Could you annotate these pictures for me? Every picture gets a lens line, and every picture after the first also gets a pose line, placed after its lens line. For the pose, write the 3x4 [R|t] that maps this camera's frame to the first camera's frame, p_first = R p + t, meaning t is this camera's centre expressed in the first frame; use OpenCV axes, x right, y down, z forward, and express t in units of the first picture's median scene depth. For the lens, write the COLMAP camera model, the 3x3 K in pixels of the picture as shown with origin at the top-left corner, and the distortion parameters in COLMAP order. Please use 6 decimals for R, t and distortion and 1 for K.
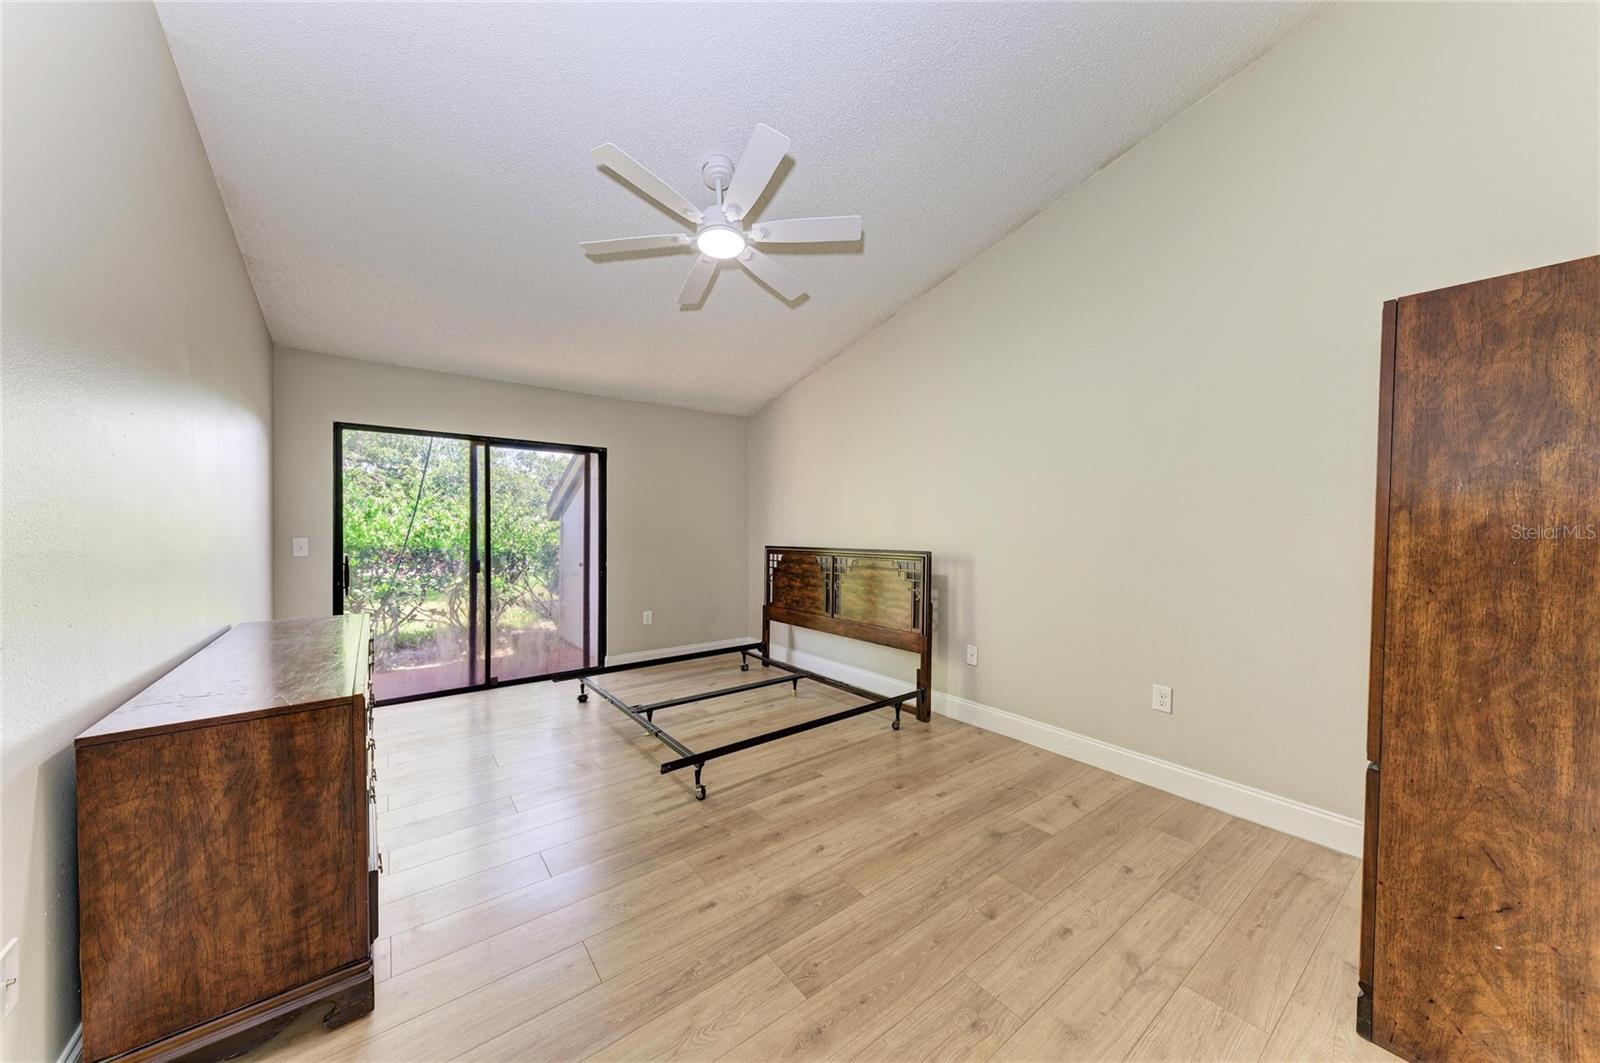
lens RADIAL K [[546.4, 0, 815.4], [0, 546.4, 539.6], [0, 0, 1]] dist [0.018719, -0.003798]
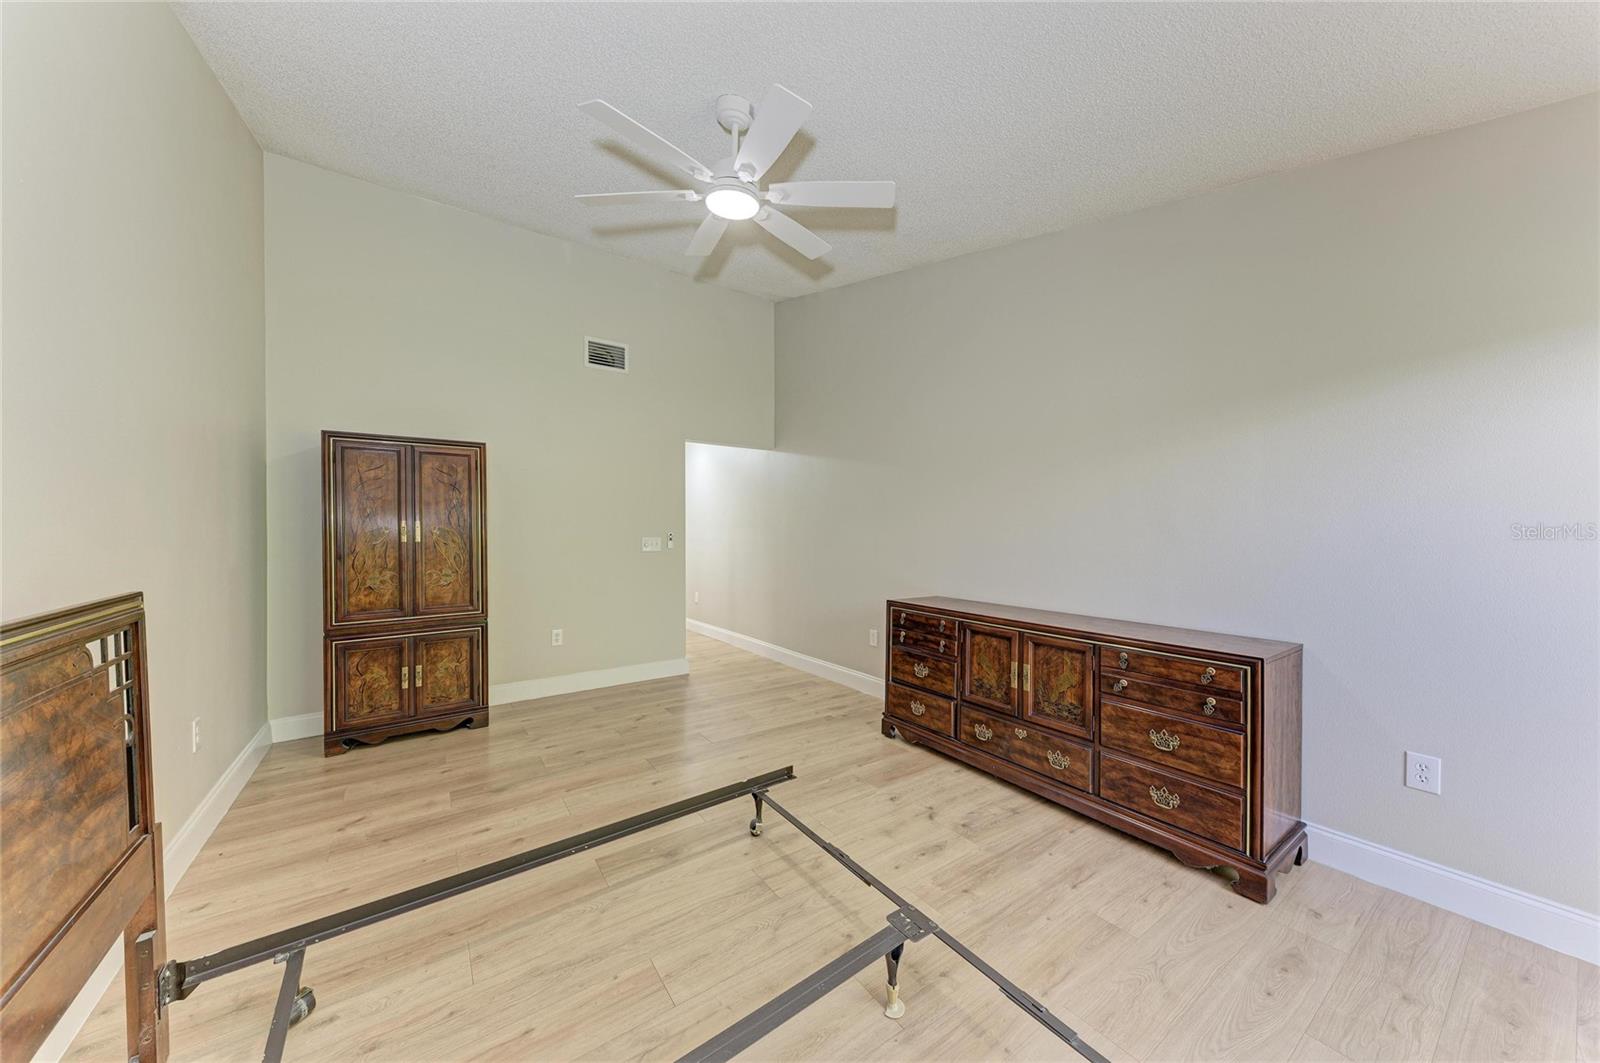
lens RADIAL K [[546.4, 0, 816.4], [0, 546.4, 530.8], [0, 0, 1]] dist [0.018719, -0.003798]
pose [[-0.999250, -0.003377, 0.038570, -0.231212], [-0.002504, 0.999741, 0.022639, -0.025904], [-0.038637, 0.022525, -0.998999, 1.274450]]
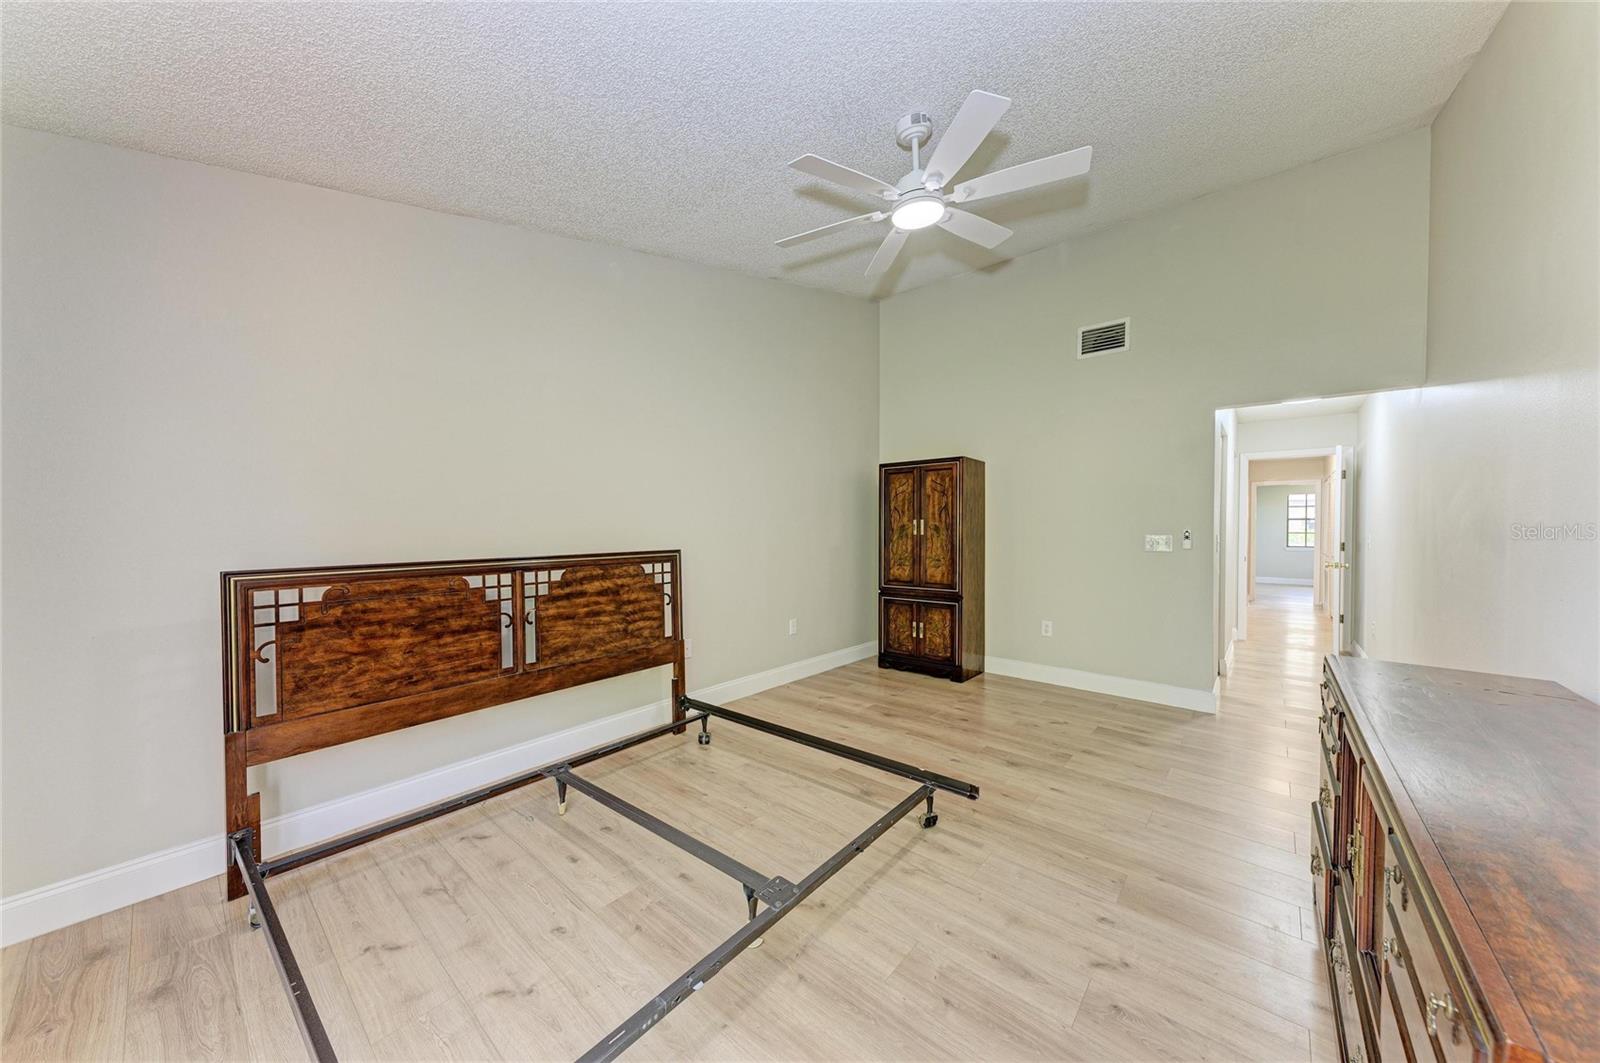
lens RADIAL K [[546.4, 0, 788.1], [0, 546.4, 536.3], [0, 0, 1]] dist [0.018719, -0.003798]
pose [[-0.186756, -0.021118, 0.982179, -0.706156], [0.018866, 0.999507, 0.025078, -0.019495], [-0.982225, 0.023214, -0.186266, 0.939881]]
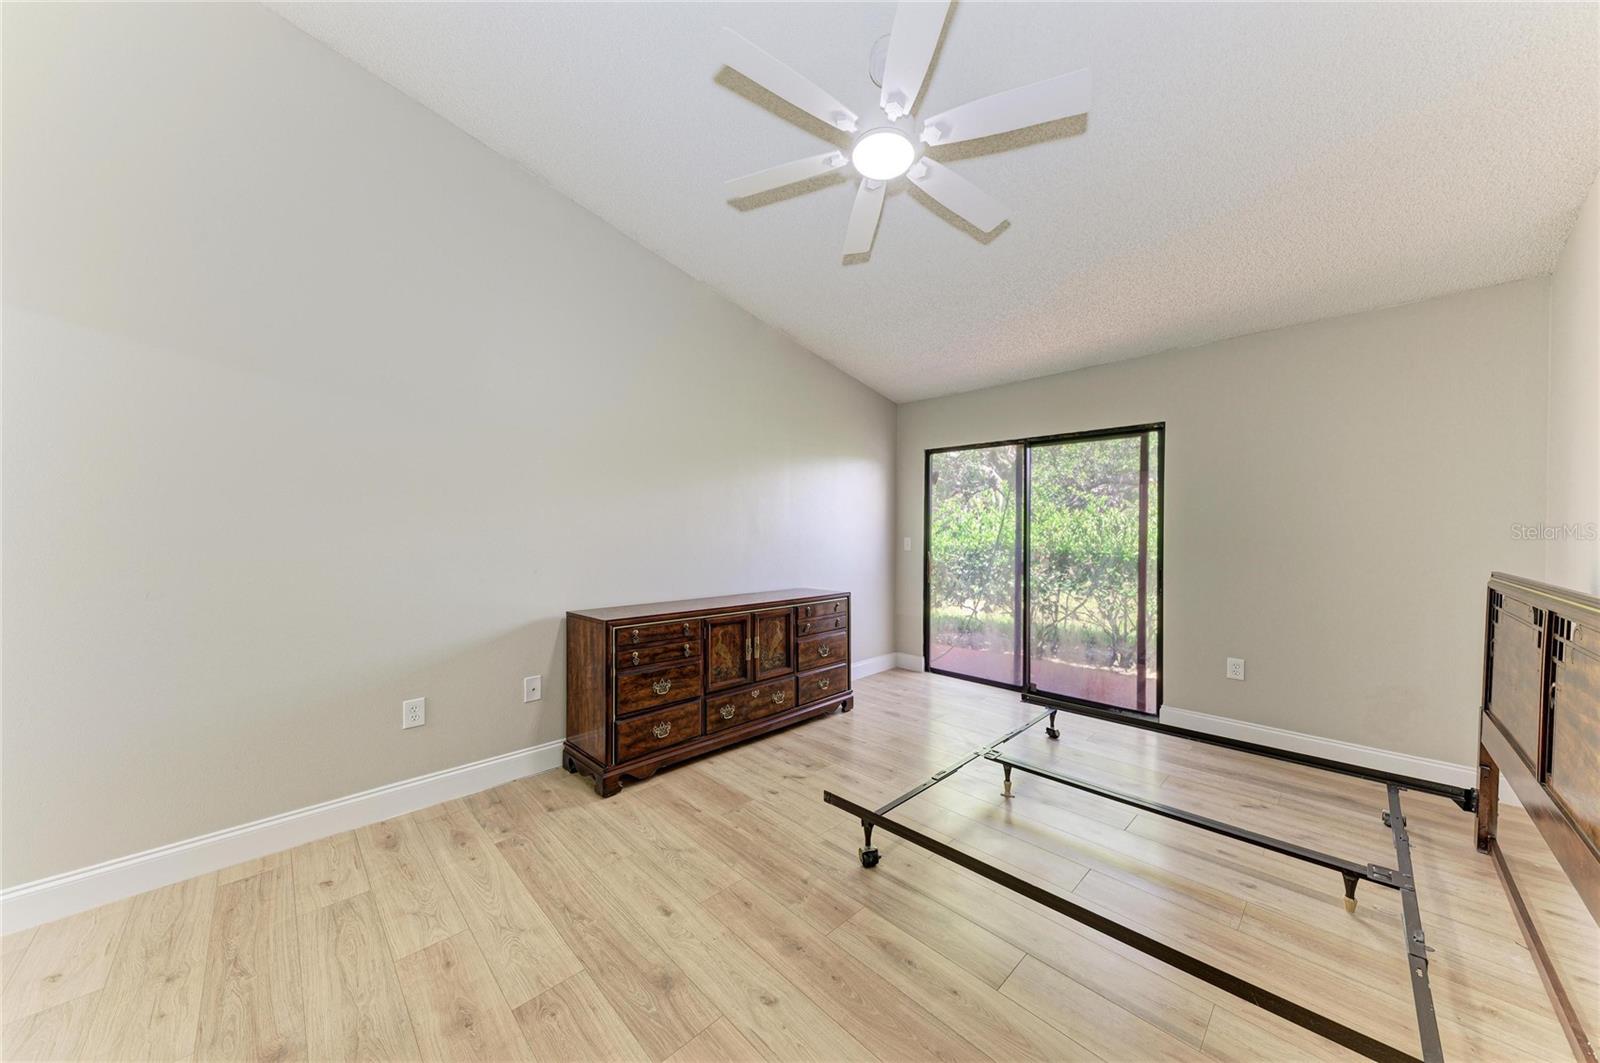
lens RADIAL K [[546.4, 0, 782.8], [0, 546.4, 534.7], [0, 0, 1]] dist [0.018719, -0.003798]
pose [[0.090147, 0.008530, -0.995892, 0.392001], [-0.022341, 0.999729, 0.006541, -0.010690], [0.995678, 0.021659, 0.090313, 0.538433]]
